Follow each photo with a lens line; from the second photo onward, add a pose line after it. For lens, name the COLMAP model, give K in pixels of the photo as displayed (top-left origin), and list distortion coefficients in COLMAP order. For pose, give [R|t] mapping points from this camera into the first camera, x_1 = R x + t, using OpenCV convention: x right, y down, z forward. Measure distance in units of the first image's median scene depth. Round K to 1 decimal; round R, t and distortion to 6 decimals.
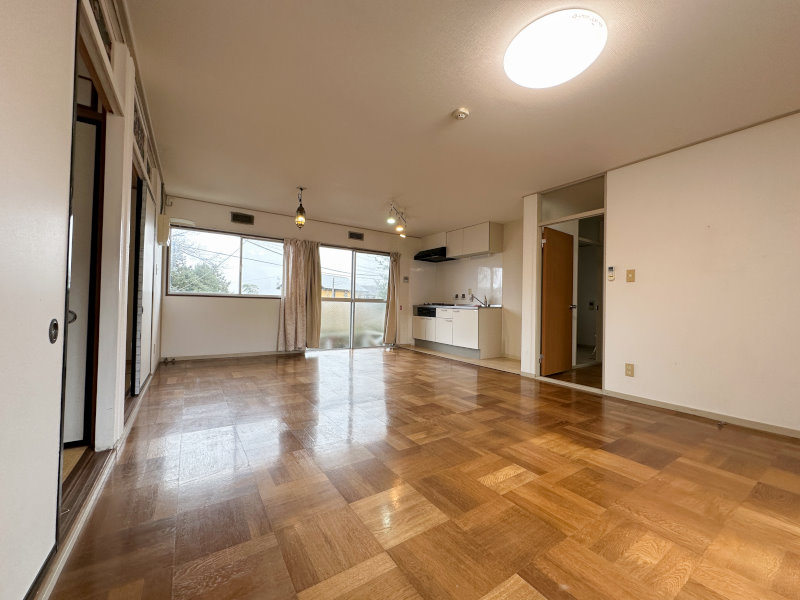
lens RADIAL K [[318.7, 0, 406.5], [0, 318.7, 301.1], [0, 0, 1]] dist [-0.003132, 0.000694]
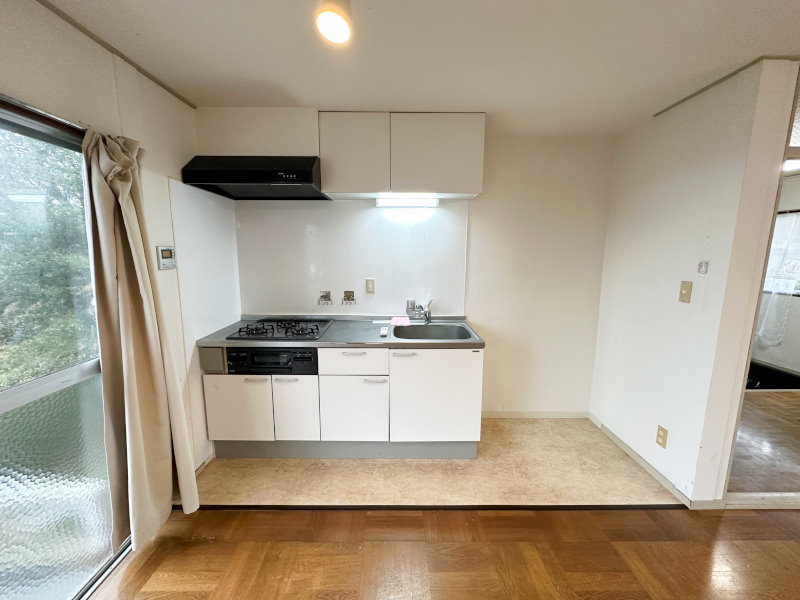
lens RADIAL K [[318.7, 0, 401.6], [0, 318.7, 299.3], [0, 0, 1]] dist [-0.003132, 0.000694]
pose [[0.542631, -0.146610, 0.827077, -0.171188], [0.002989, 0.984981, 0.172640, -0.115187], [-0.839966, -0.091207, 0.534920, 1.017212]]
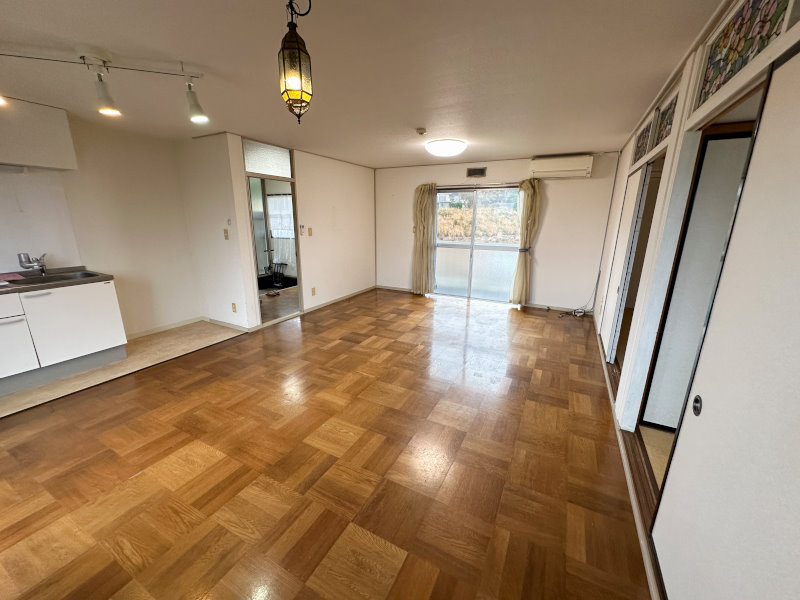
lens RADIAL K [[318.7, 0, 397.5], [0, 318.7, 303.8], [0, 0, 1]] dist [-0.003132, 0.000694]
pose [[-0.475593, -0.258701, 0.840765, -0.598210], [-0.035885, 0.960688, 0.275302, -0.125870], [-0.878933, 0.100761, -0.466180, 0.947485]]
